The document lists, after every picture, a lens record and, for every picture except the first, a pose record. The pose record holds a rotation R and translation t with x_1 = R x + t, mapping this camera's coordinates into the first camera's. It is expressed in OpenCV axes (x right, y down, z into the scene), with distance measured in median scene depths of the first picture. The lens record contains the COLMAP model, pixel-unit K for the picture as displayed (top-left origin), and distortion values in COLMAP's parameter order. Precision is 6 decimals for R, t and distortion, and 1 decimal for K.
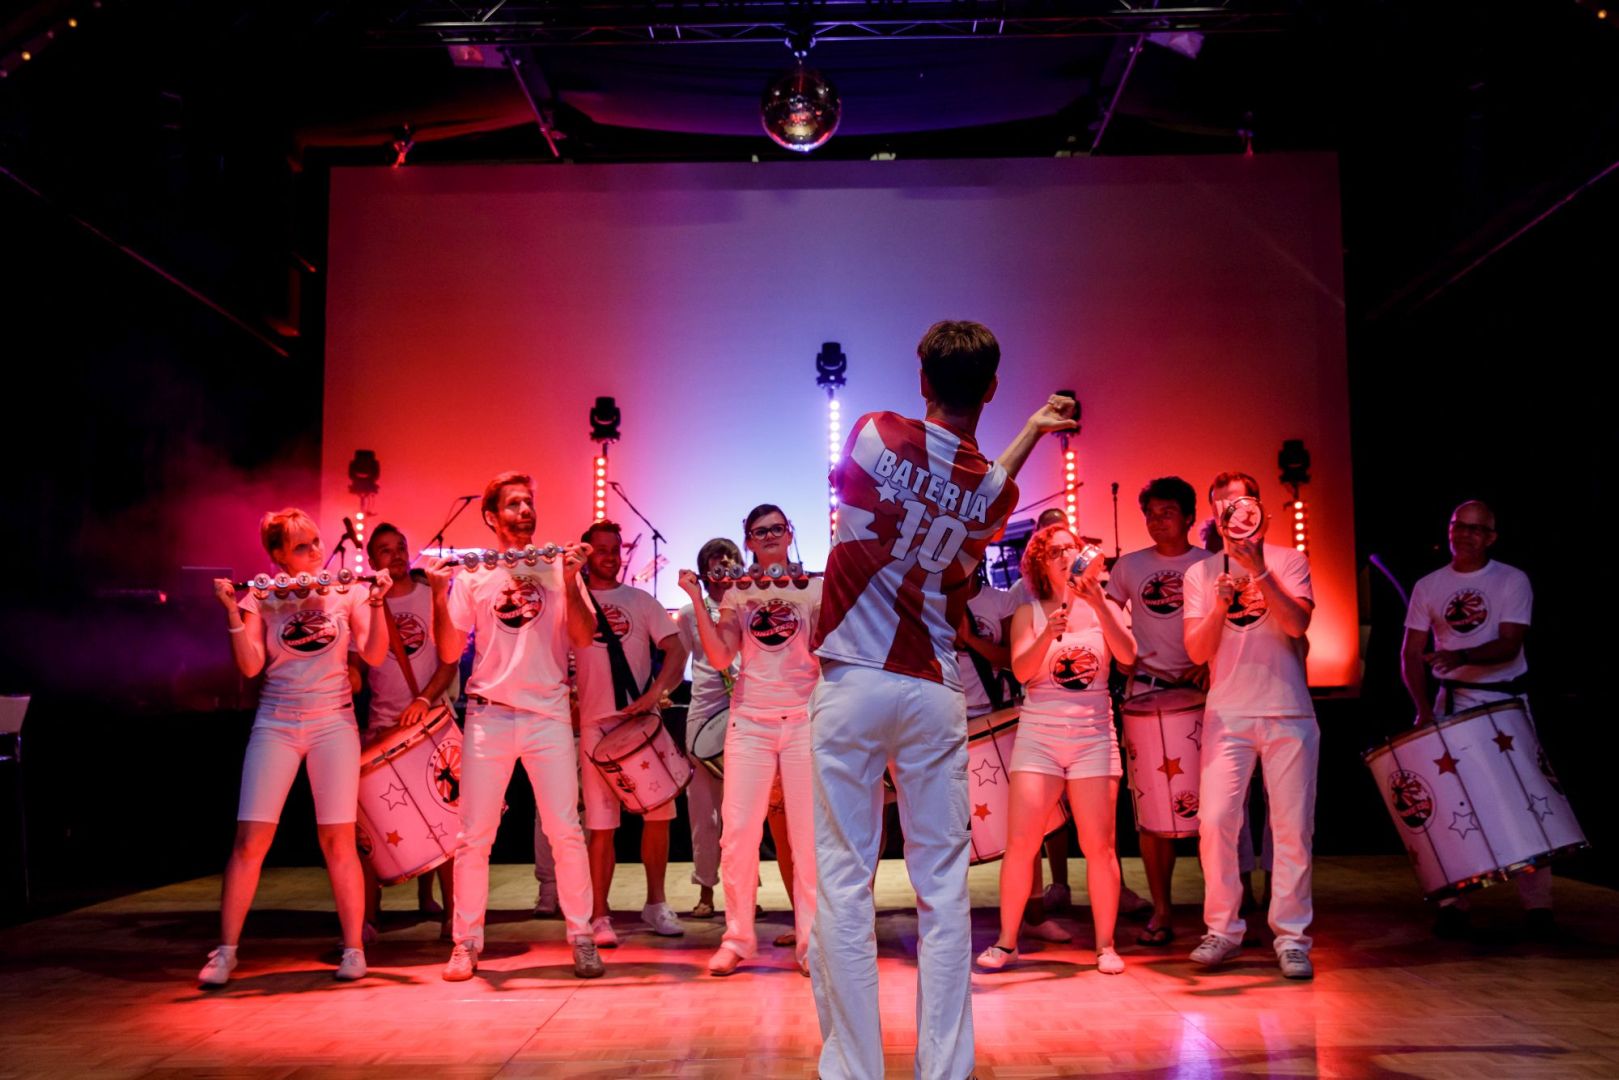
lens RADIAL K [[1615.4, 0, 821.9], [0, 1615.4, 536.9], [0, 0, 1]] dist [0.024528, 0.000000]
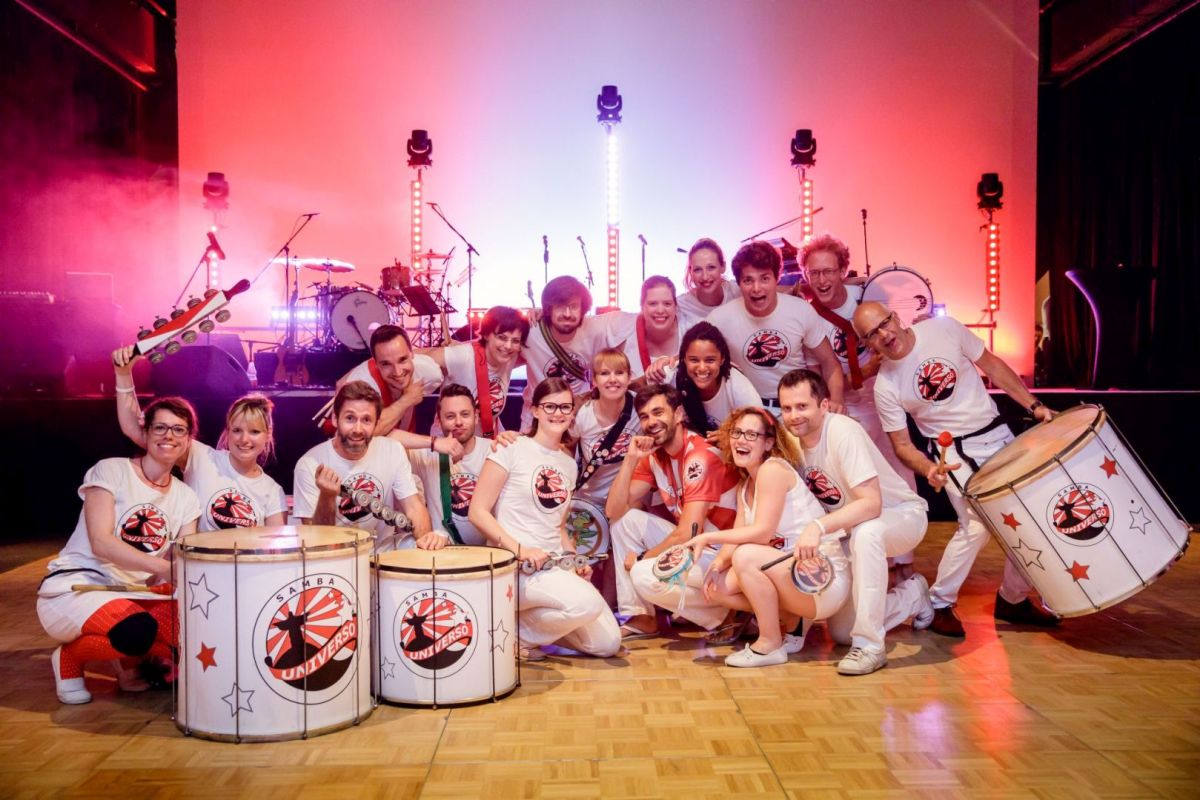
lens RADIAL K [[1197.3, 0, 592.4], [0, 1197.3, 405.0], [0, 0, 1]] dist [0.024528, 0.000000]
pose [[0.998815, 0.002467, 0.048598, -0.050627], [-0.009105, 0.990552, 0.136836, -0.007978], [-0.047801, -0.137116, 0.989401, 0.095874]]
